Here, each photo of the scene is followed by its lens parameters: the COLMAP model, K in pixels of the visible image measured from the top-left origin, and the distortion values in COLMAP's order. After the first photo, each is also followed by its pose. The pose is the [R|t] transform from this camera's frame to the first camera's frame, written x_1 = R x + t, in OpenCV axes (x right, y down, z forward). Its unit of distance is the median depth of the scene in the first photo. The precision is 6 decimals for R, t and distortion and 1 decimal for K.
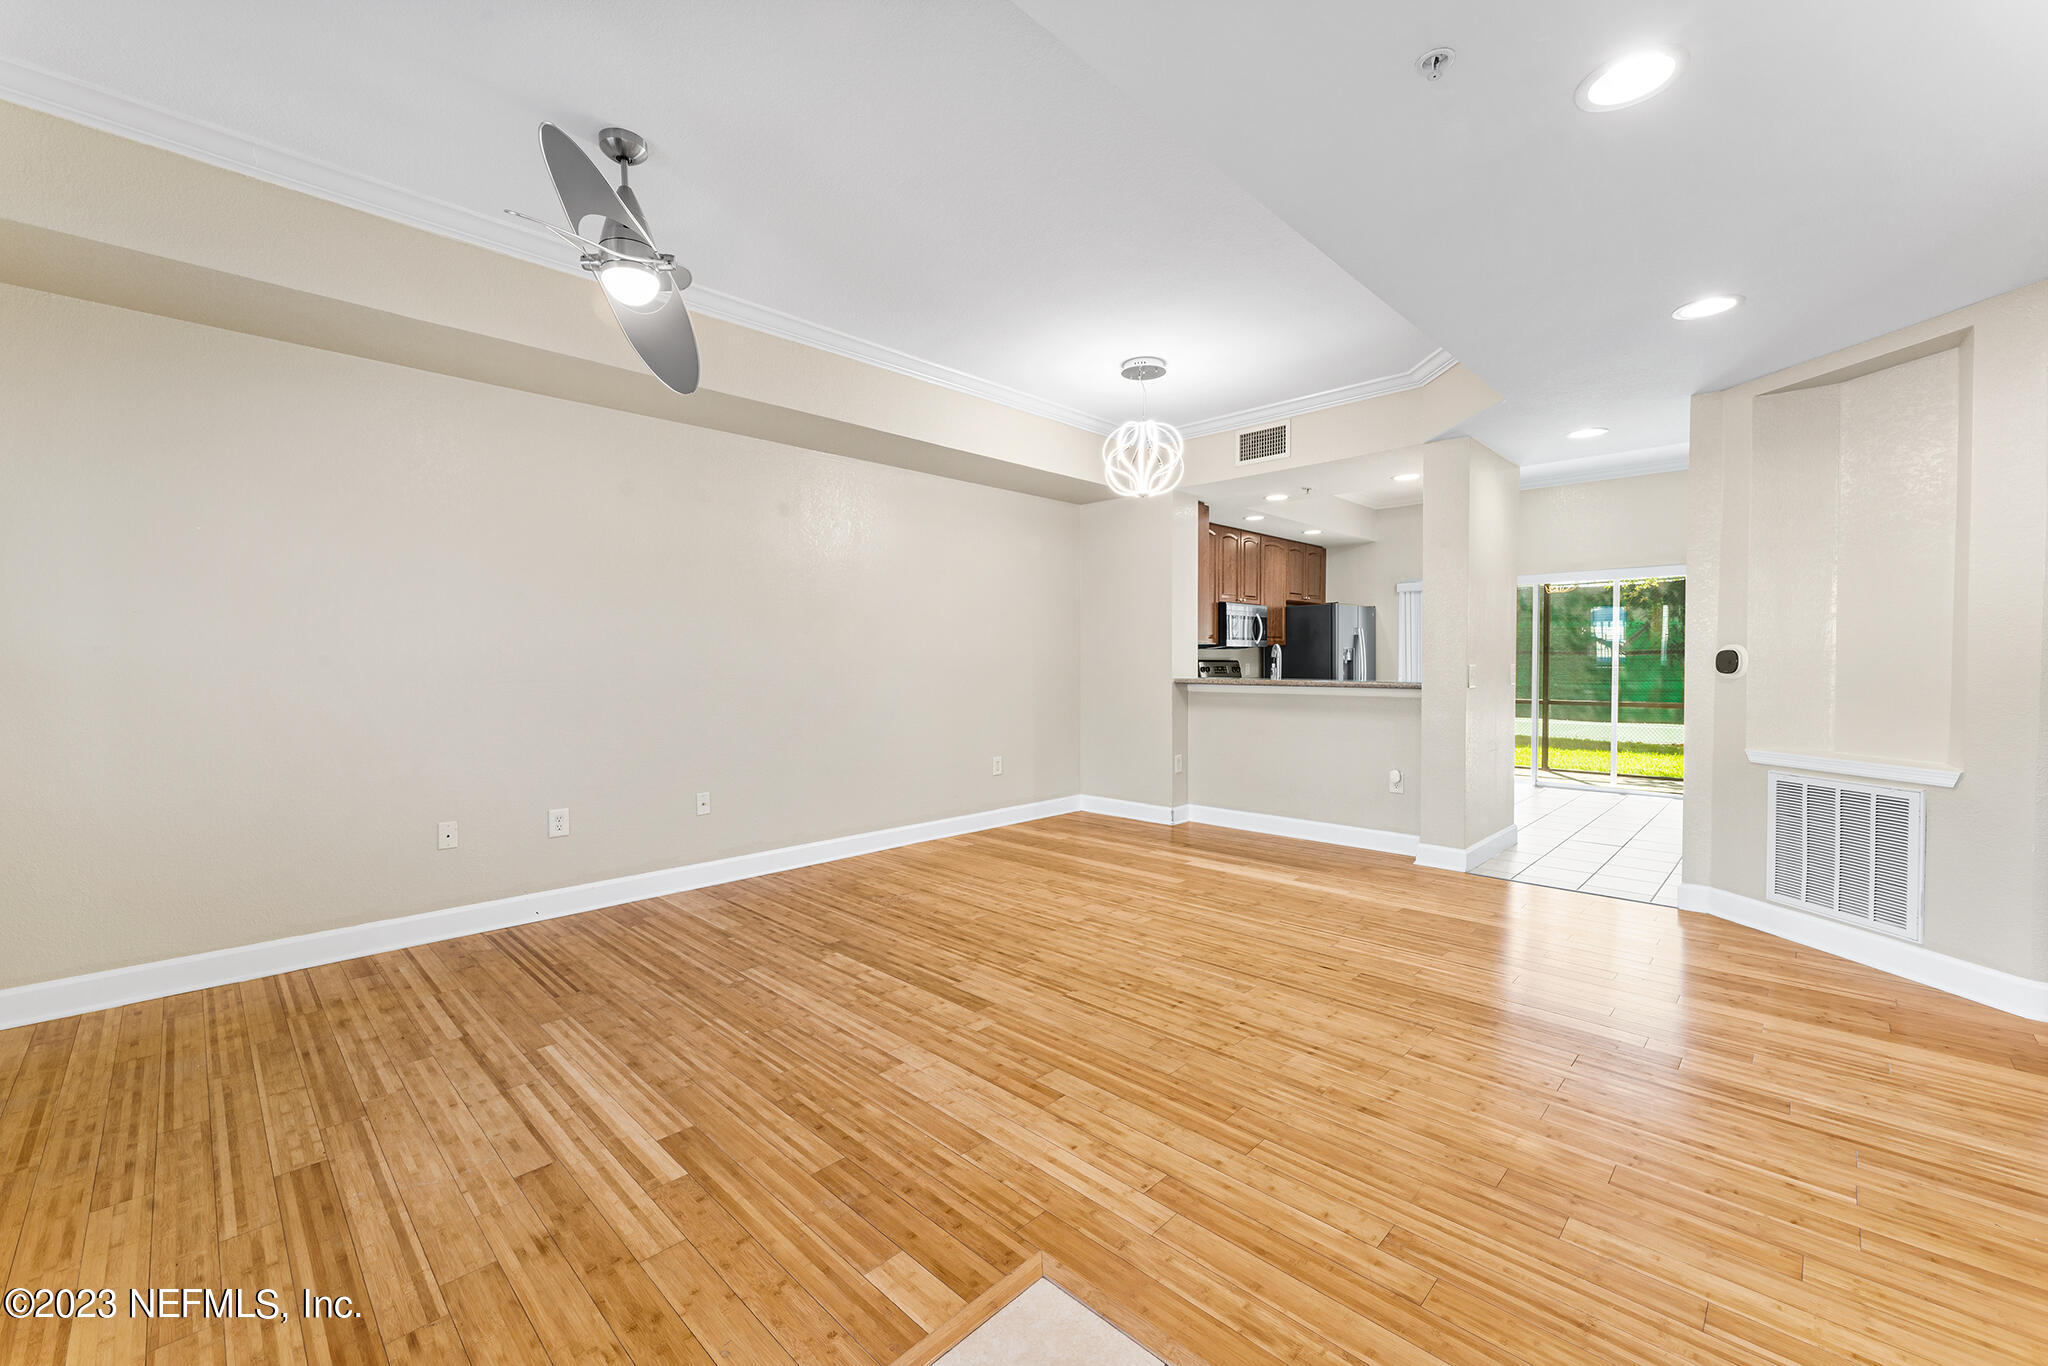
lens RADIAL K [[829.6, 0, 1026.5], [0, 829.6, 675.2], [0, 0, 1]] dist [0.004031, -0.000756]
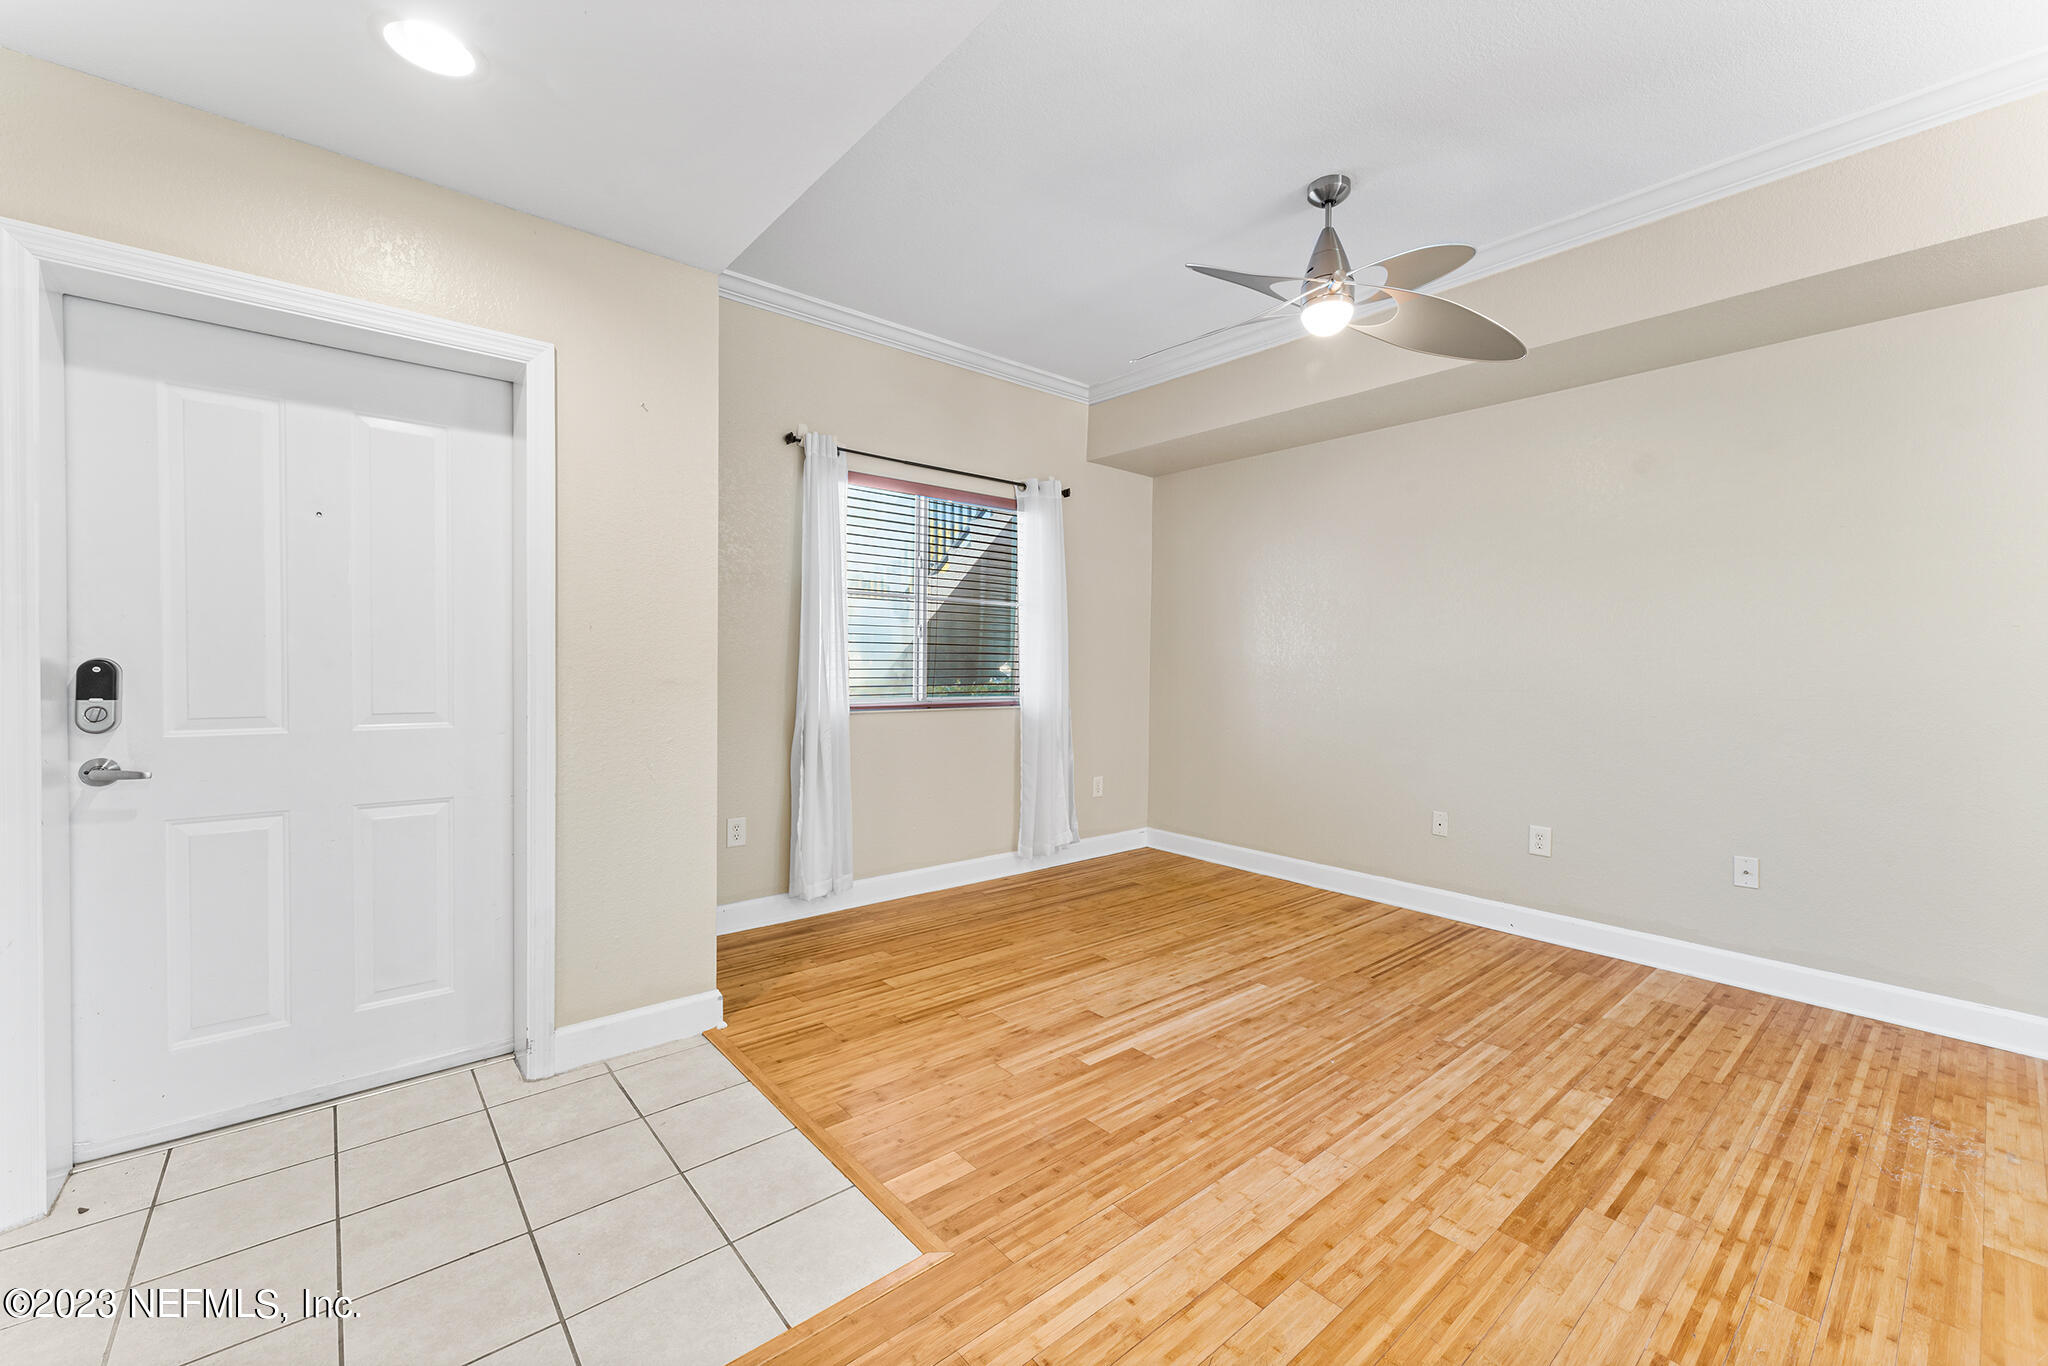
lens RADIAL K [[829.6, 0, 1023.5], [0, 829.6, 673.3], [0, 0, 1]] dist [0.004031, -0.000756]
pose [[-0.093890, 0.018512, -0.995410, 0.546642], [-0.031291, 0.999278, 0.021535, -0.018508], [0.995091, 0.033170, -0.093243, 0.630979]]
